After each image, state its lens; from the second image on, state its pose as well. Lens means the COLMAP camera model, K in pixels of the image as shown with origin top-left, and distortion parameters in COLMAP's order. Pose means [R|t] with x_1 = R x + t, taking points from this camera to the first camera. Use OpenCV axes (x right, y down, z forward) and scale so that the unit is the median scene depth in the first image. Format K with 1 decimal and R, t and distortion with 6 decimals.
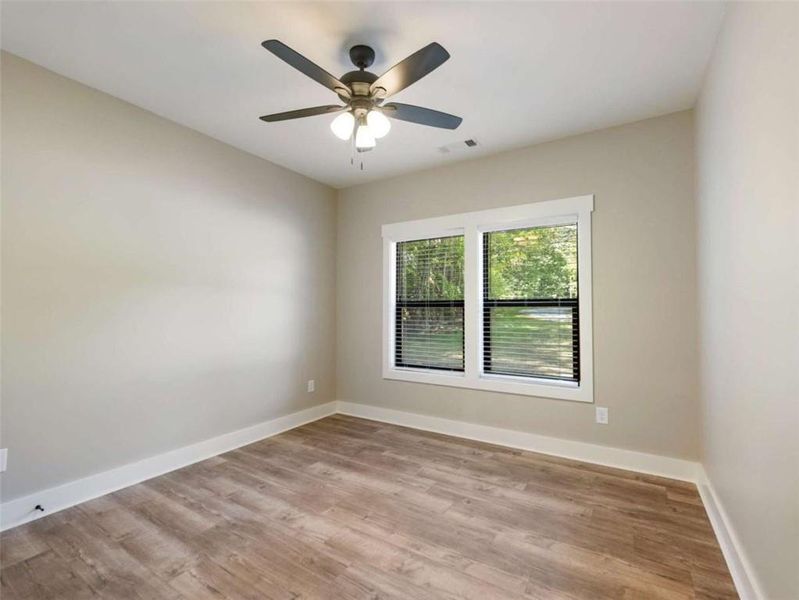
lens RADIAL K [[374.0, 0, 395.5], [0, 374.0, 300.5], [0, 0, 1]] dist [-0.009514, -0.000457]
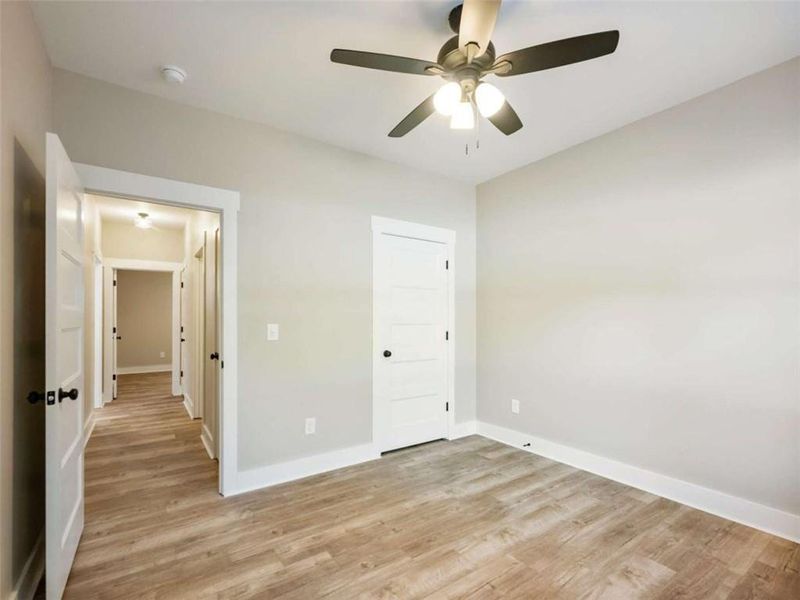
lens RADIAL K [[366.6, 0, 400.3], [0, 366.6, 313.9], [0, 0, 1]] dist [-0.001389, 0.000242]
pose [[-0.391909, -0.015122, -0.919880, 0.650438], [0.023150, 0.999386, -0.026291, 0.027914], [0.919713, -0.031599, -0.391319, 1.051239]]
